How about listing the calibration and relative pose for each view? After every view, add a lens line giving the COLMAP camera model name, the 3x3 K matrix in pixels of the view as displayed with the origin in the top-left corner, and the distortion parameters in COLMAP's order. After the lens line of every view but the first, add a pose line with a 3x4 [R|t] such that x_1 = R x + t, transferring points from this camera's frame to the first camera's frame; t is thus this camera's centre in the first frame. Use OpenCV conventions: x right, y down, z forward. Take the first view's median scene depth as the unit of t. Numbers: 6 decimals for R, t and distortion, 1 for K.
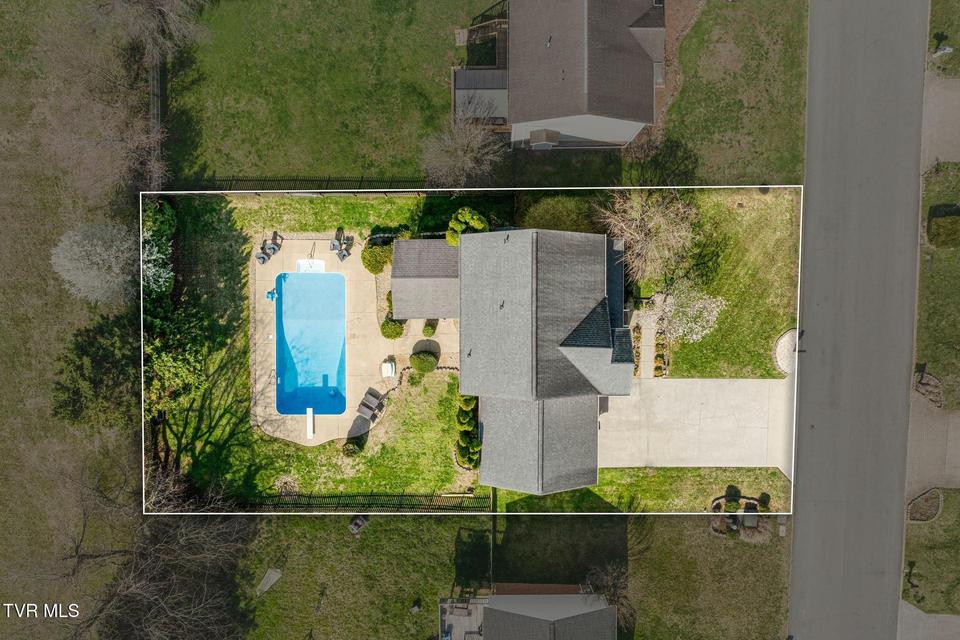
lens RADIAL K [[690.4, 0, 481.2], [0, 690.4, 318.7], [0, 0, 1]] dist [-0.045588, 0.003495]
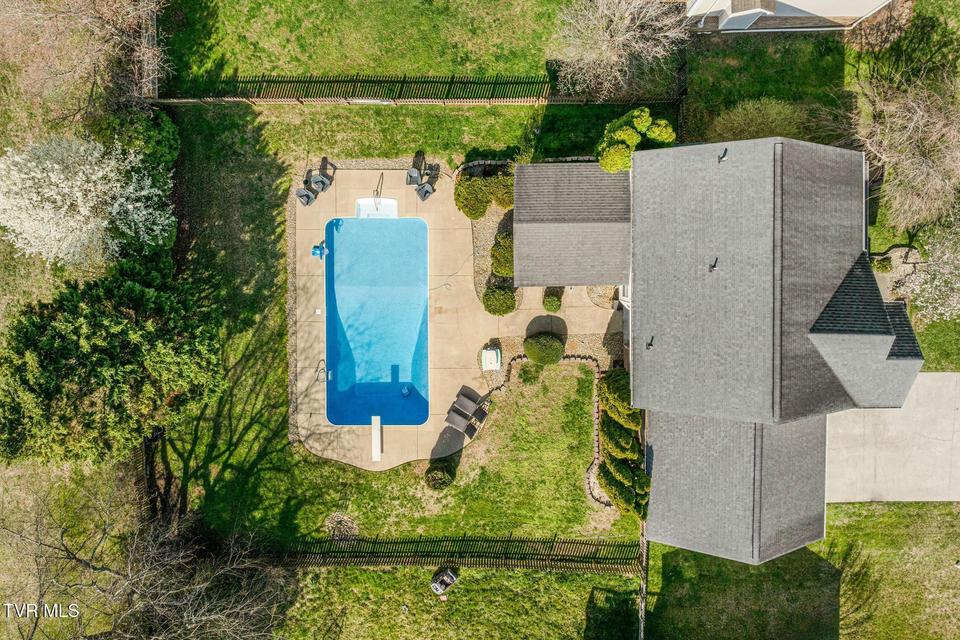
lens RADIAL K [[690.4, 0, 482.5], [0, 690.4, 279.3], [0, 0, 1]] dist [-0.045588, 0.003495]
pose [[0.999928, -0.002494, -0.011740, -0.137039], [0.002533, 0.999991, 0.003278, -0.007805], [0.011732, -0.003307, 0.999926, 0.322875]]
